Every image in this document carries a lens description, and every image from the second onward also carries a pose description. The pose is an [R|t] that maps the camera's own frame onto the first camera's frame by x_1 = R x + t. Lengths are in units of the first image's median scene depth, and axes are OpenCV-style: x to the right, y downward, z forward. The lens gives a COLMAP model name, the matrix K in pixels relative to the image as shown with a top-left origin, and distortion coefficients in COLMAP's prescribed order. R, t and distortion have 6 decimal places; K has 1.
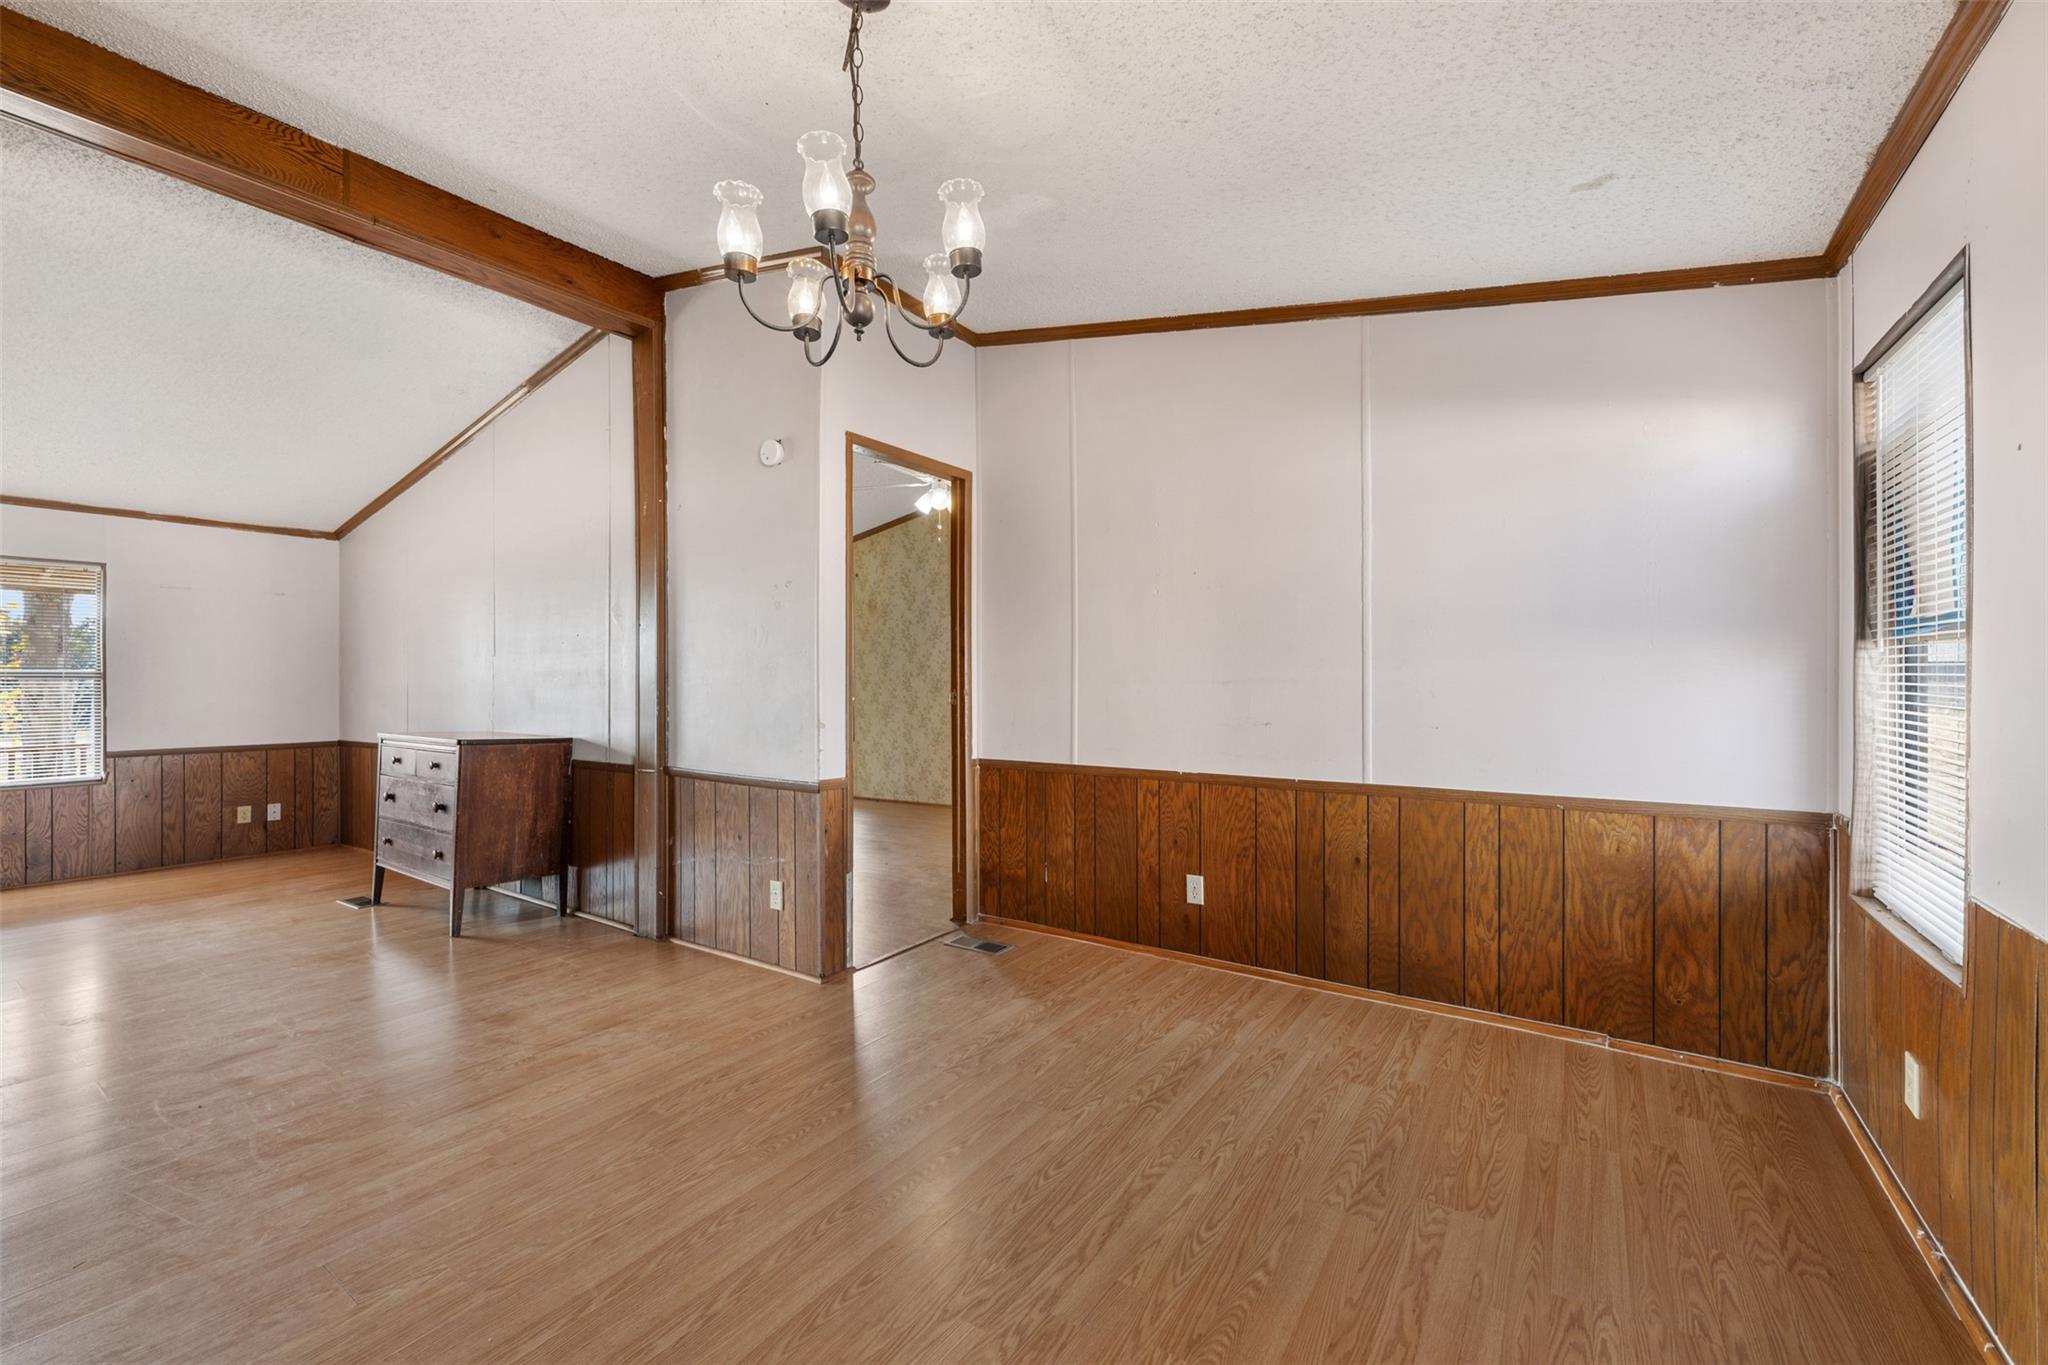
lens RADIAL K [[819.9, 0, 1027.5], [0, 819.9, 683.2], [0, 0, 1]] dist [-0.001421, 0.000593]
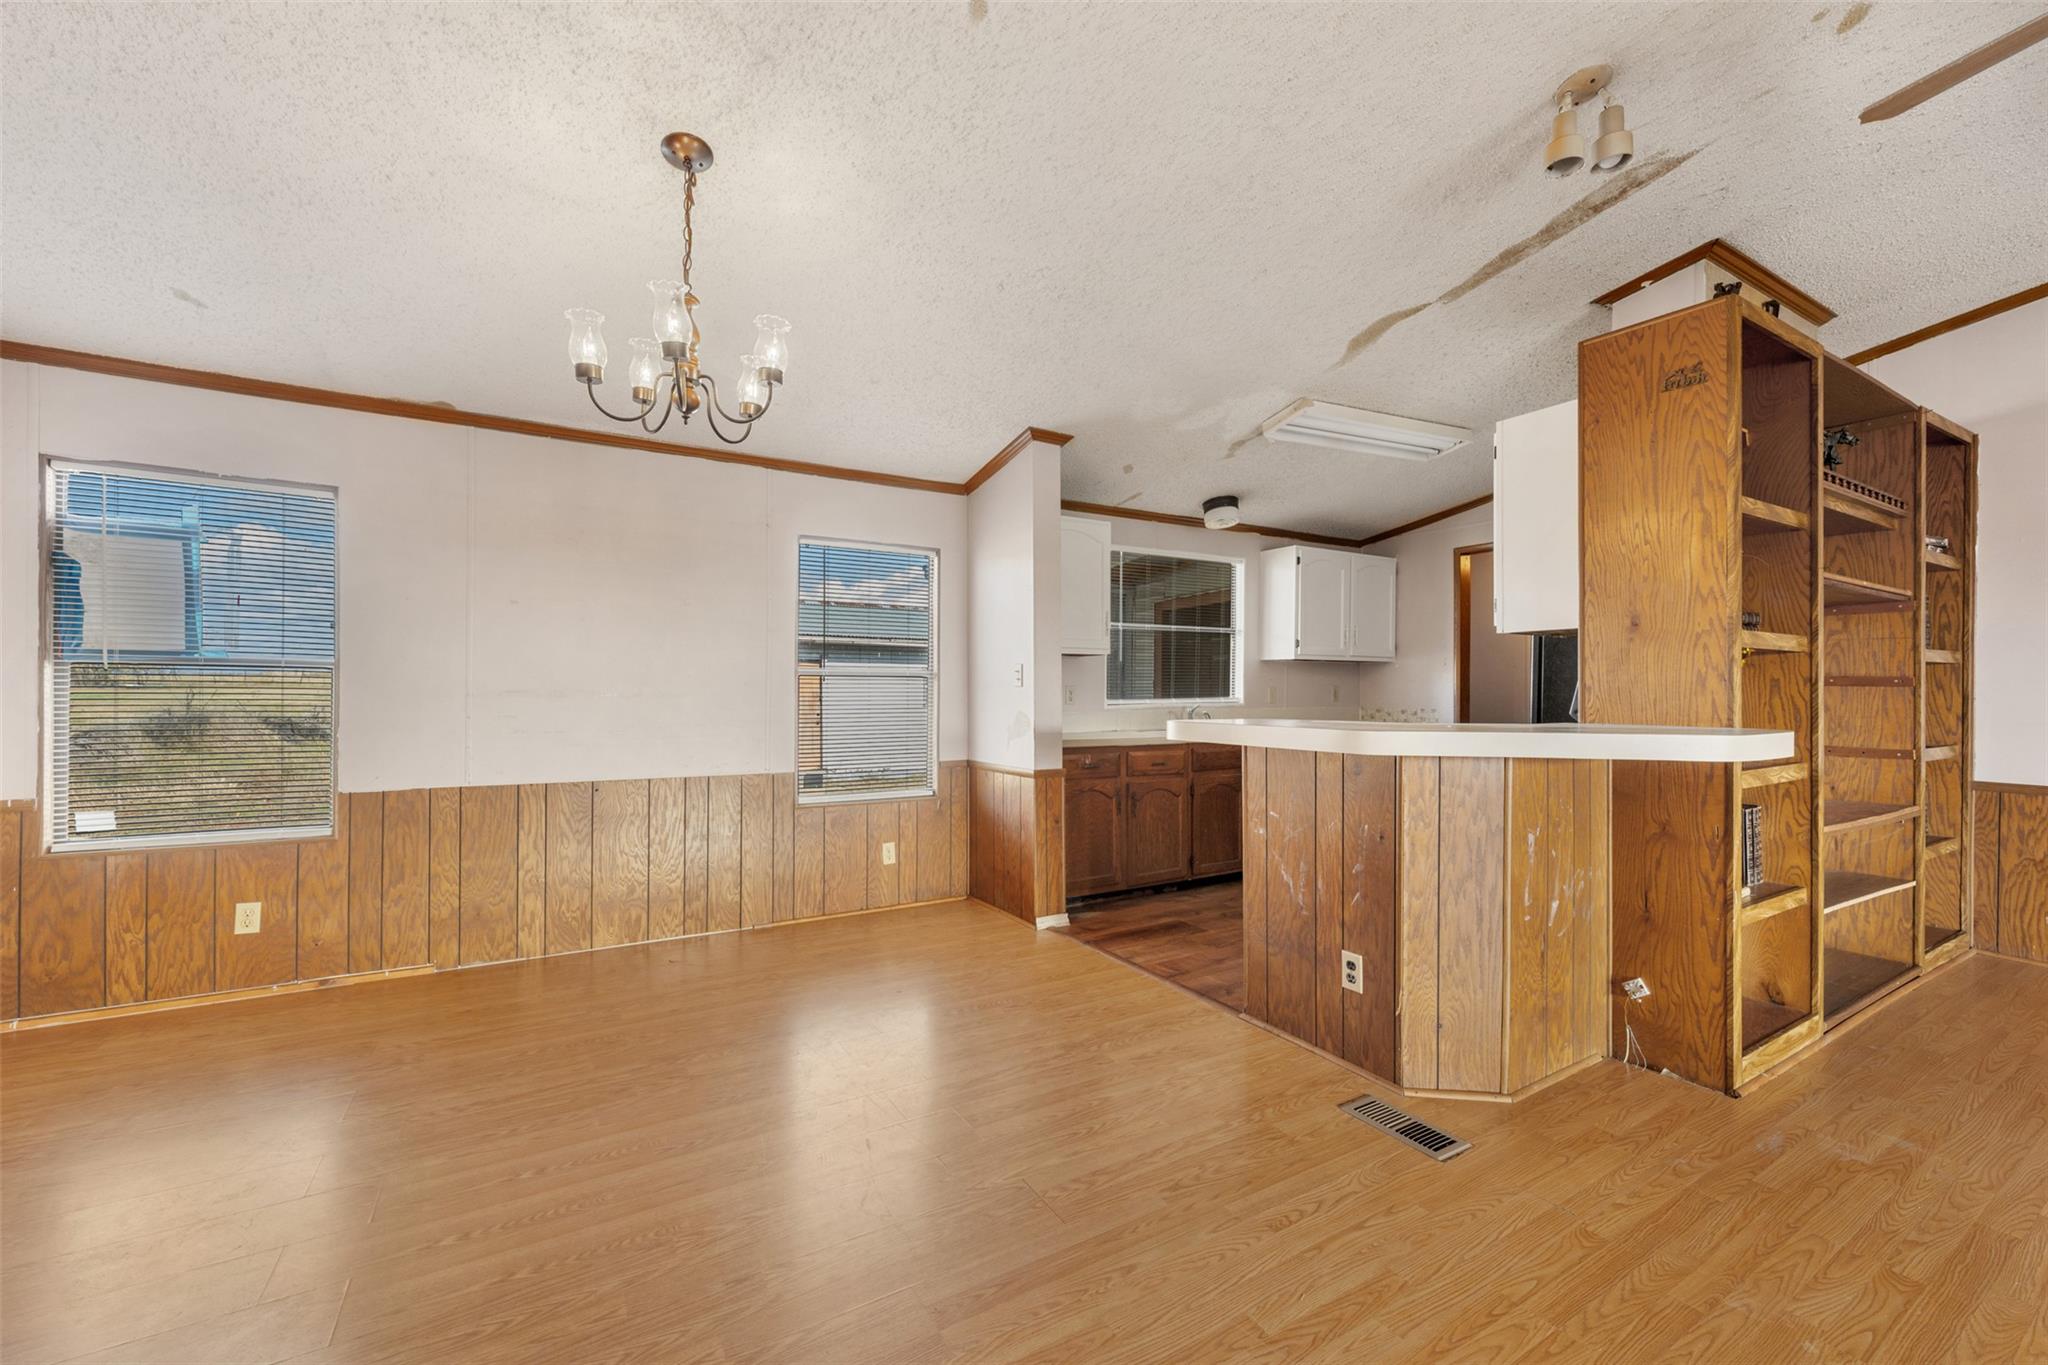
lens RADIAL K [[819.9, 0, 1026.3], [0, 819.9, 699.3], [0, 0, 1]] dist [-0.001421, 0.000593]
pose [[-0.907743, -0.004155, 0.419507, -0.671048], [-0.000462, 0.999960, 0.008904, -0.001395], [-0.419527, 0.007889, -0.907708, 1.061774]]
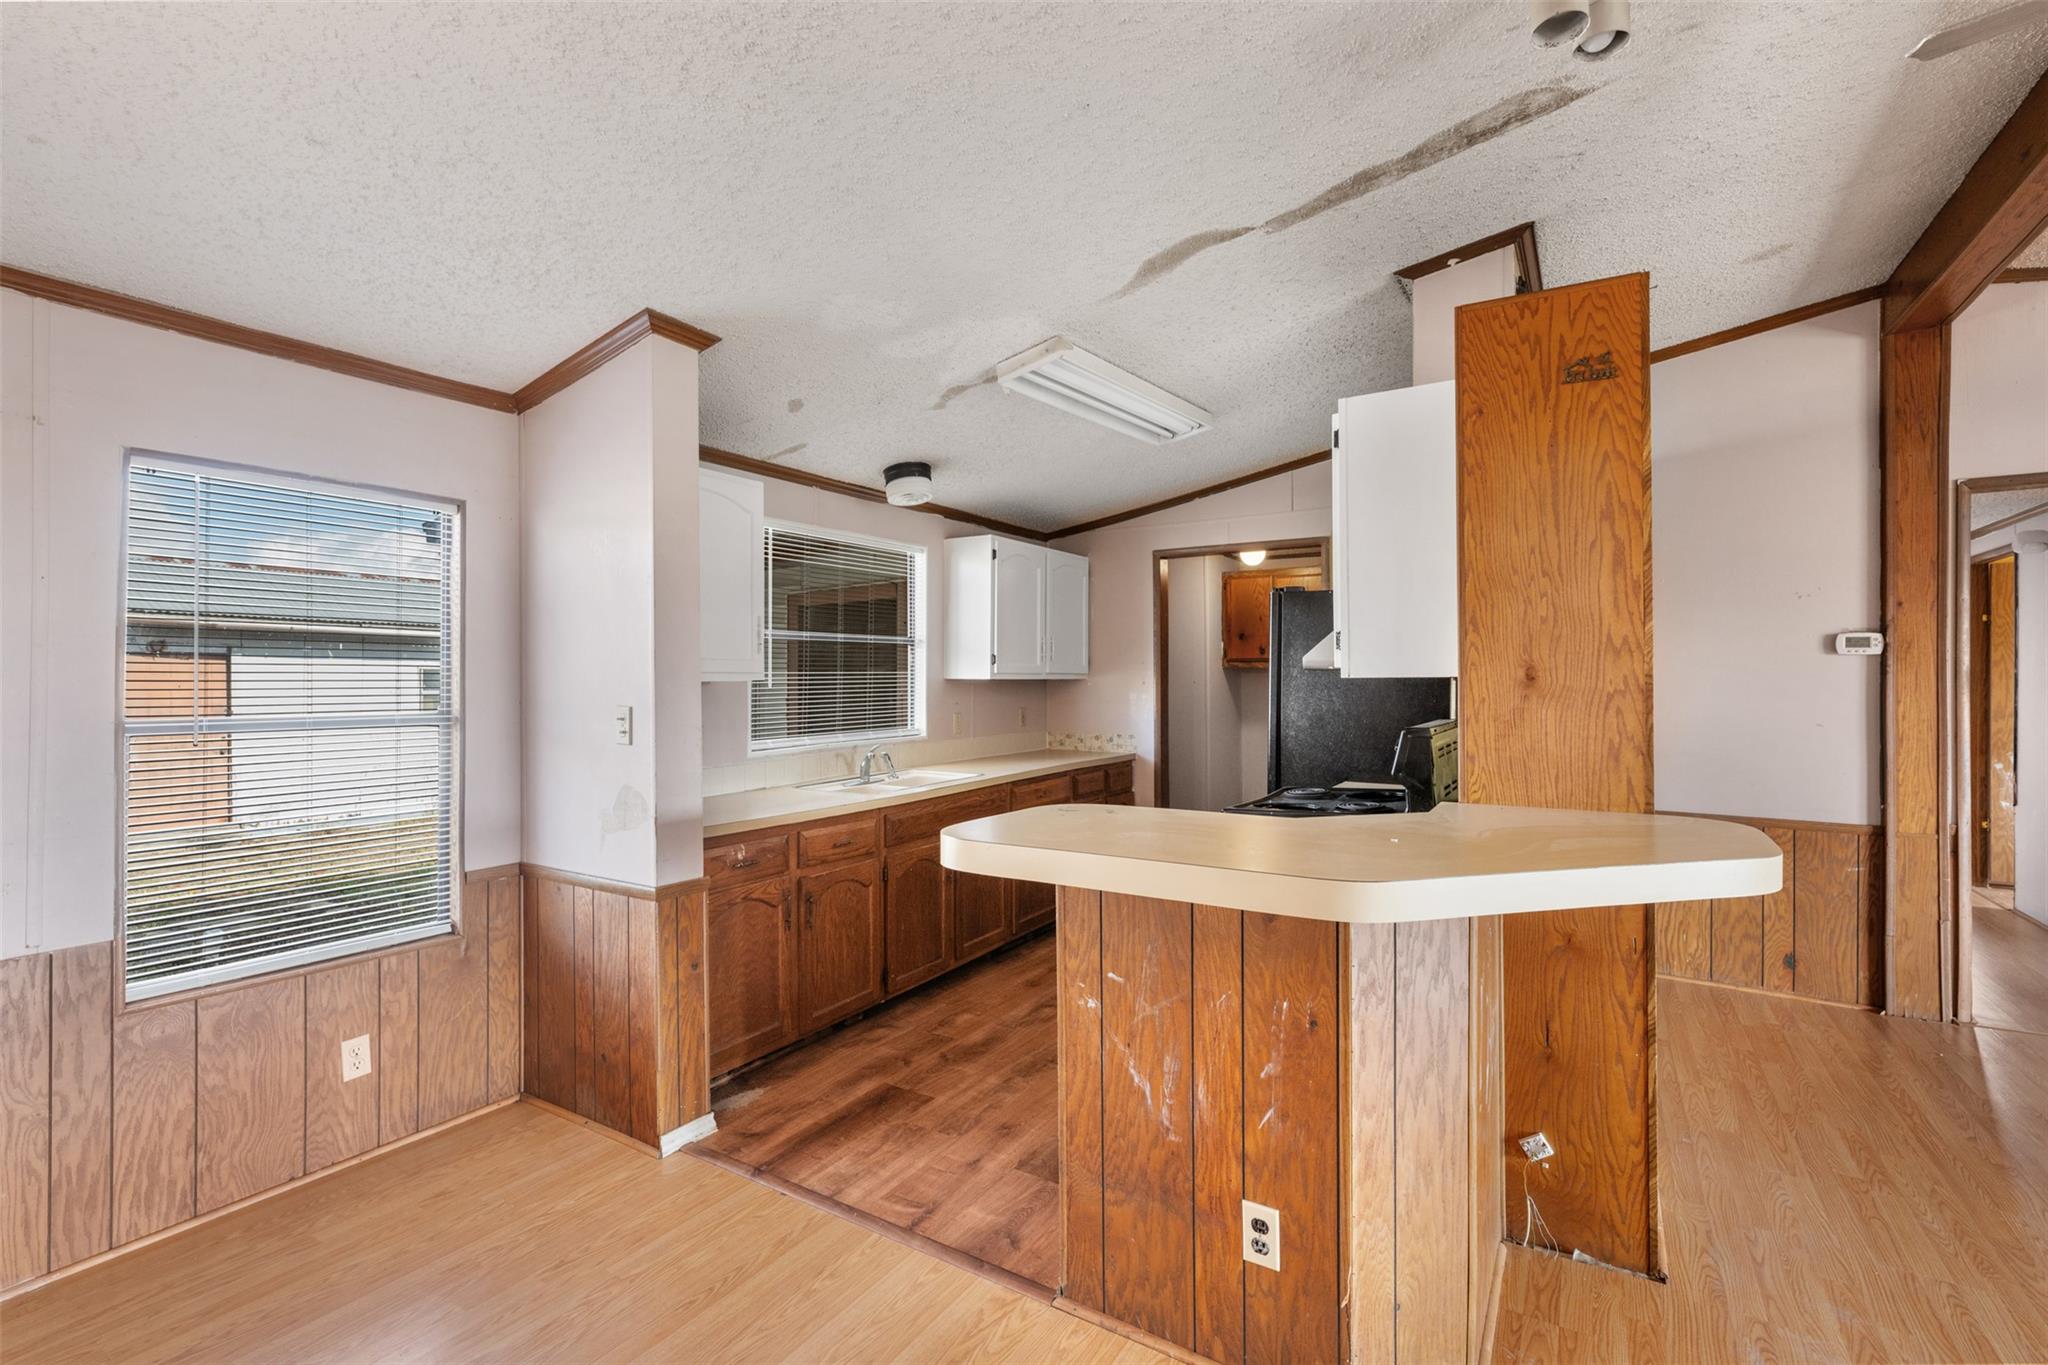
lens RADIAL K [[900.1, 0, 1024.3], [0, 900.1, 678.3], [0, 0, 1]] dist [-0.000476, 0.000126]
pose [[-0.999329, 0.003583, -0.036460, -0.454160], [0.003671, 0.999990, -0.002359, -0.070641], [0.036451, -0.002491, -0.999332, 0.737419]]
